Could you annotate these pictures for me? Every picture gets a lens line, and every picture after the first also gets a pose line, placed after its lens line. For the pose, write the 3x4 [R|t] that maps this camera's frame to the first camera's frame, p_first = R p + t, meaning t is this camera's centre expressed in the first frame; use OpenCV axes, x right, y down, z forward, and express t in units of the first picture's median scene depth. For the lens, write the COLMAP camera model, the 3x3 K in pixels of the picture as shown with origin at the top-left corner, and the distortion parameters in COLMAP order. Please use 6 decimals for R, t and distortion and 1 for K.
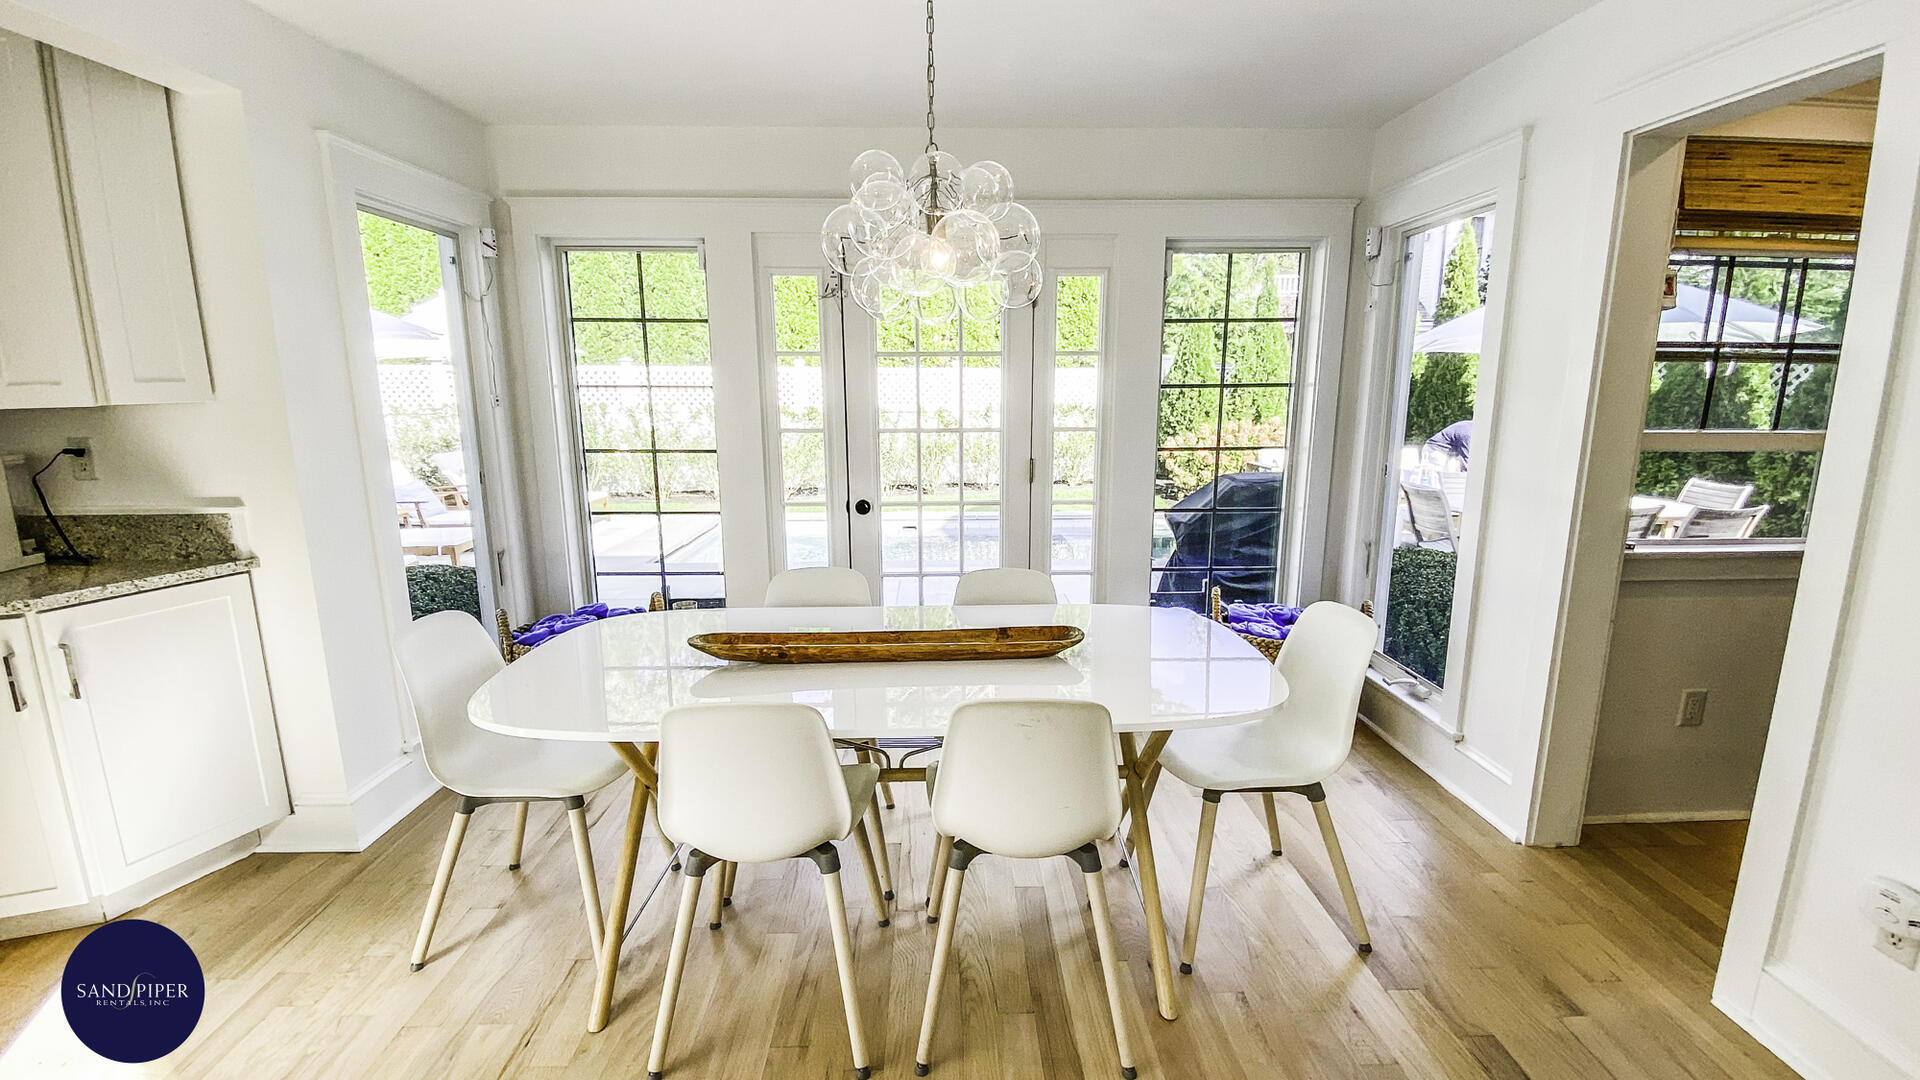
lens RADIAL K [[800.5, 0, 967.6], [0, 800.5, 537.2], [0, 0, 1]] dist [0.017138, -0.021606]
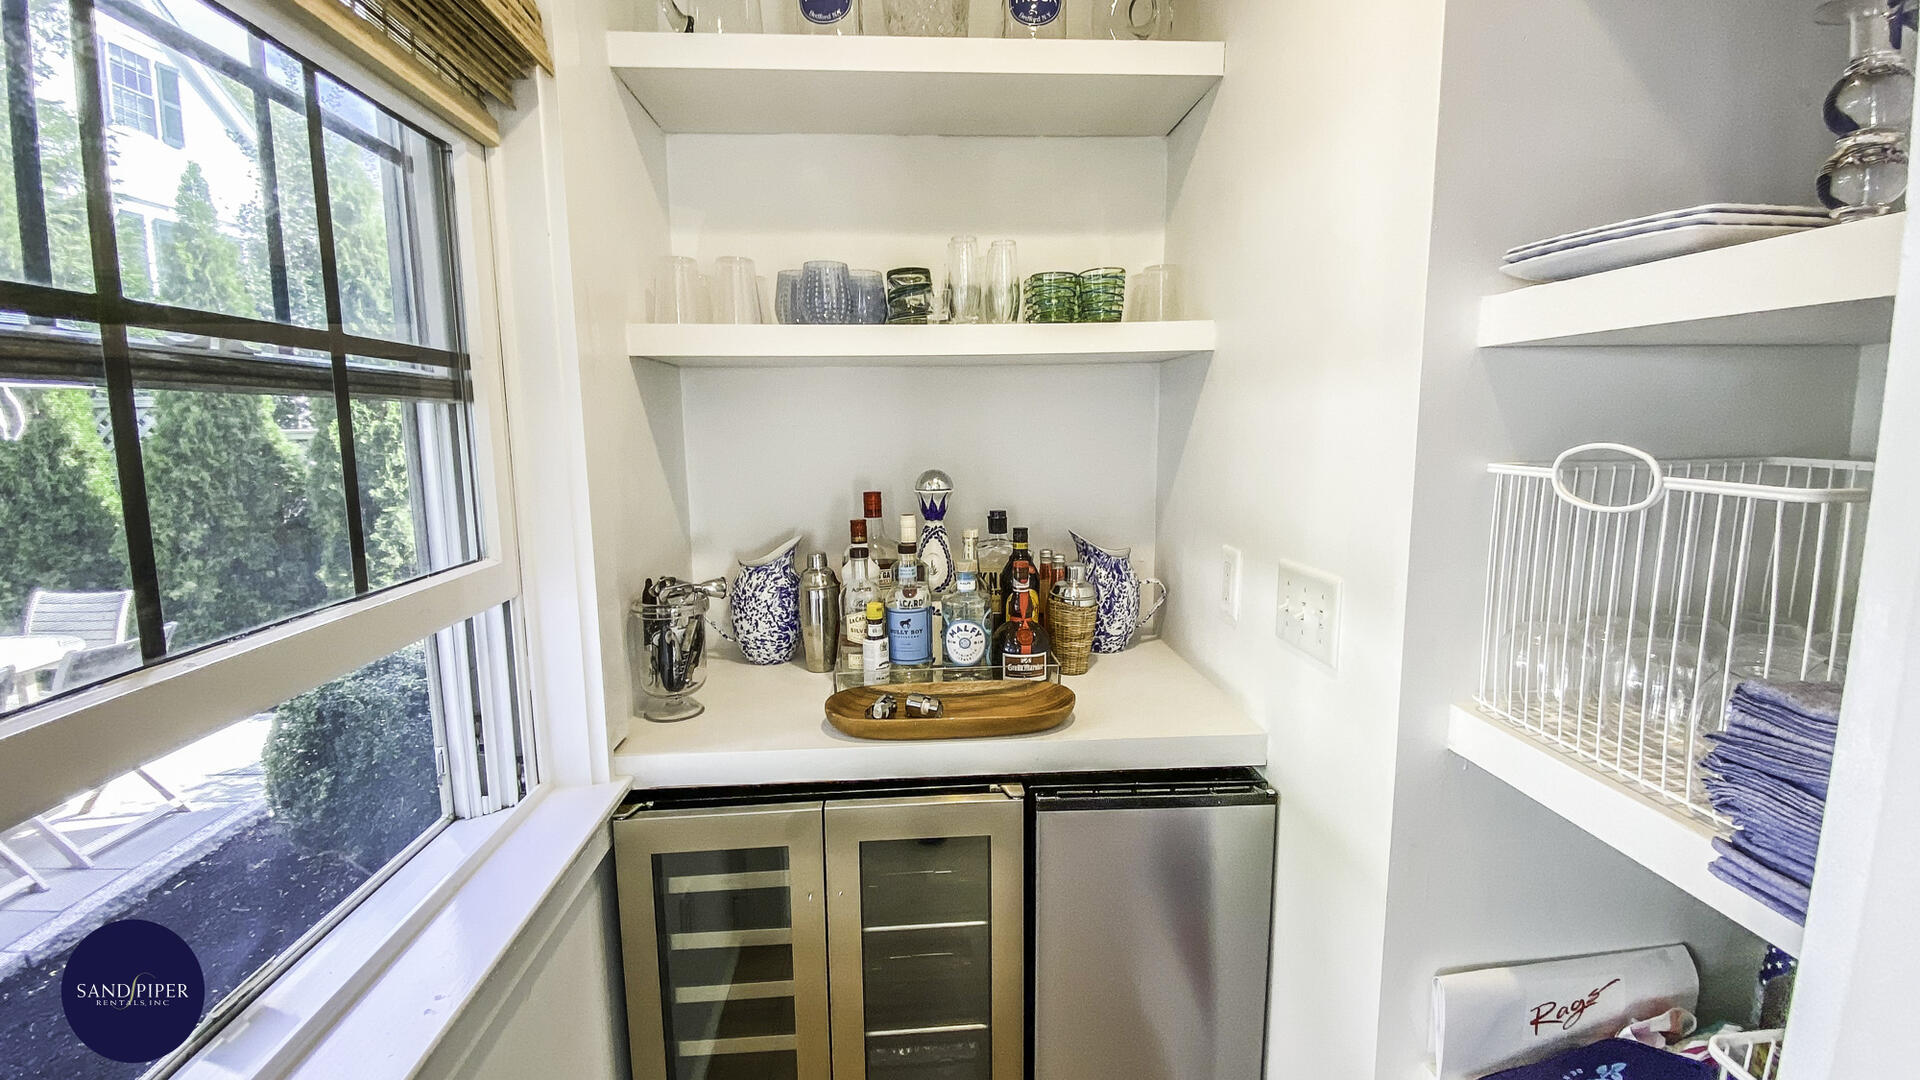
lens RADIAL K [[800.5, 0, 967.6], [0, 800.5, 537.2], [0, 0, 1]] dist [0.017138, -0.021606]
pose [[-0.054792, -0.136251, 0.989158, 0.222665], [0.199532, 0.969171, 0.144551, -0.052357], [-0.978358, 0.205289, -0.025916, 0.248504]]
